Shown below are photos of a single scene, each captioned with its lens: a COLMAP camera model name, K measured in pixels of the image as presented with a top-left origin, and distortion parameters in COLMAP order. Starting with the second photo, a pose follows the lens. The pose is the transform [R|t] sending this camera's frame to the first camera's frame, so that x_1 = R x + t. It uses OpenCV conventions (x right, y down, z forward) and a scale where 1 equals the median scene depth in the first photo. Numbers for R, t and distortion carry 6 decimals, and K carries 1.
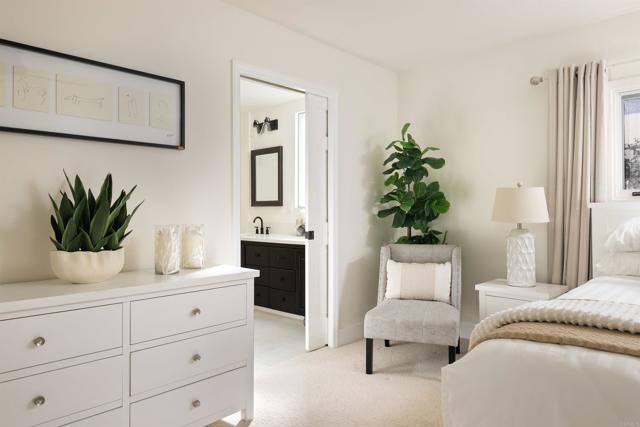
lens RADIAL K [[440.4, 0, 320.0], [0, 440.4, 213.5], [0, 0, 1]] dist [0.001764, 0.000940]
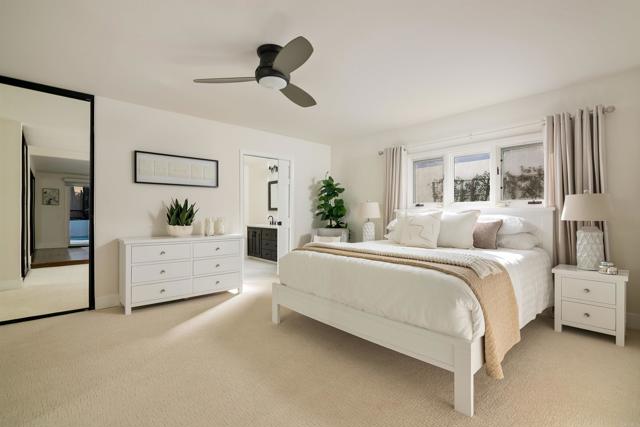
lens RADIAL K [[307.2, 0, 320.0], [0, 307.2, 213.5], [0, 0, 1]] dist [-0.000949, -0.000063]
pose [[0.995358, 0.004923, -0.096113, 0.317872], [-0.005772, 0.999947, -0.008558, 0.010672], [0.096066, 0.009073, 0.995334, -0.497085]]
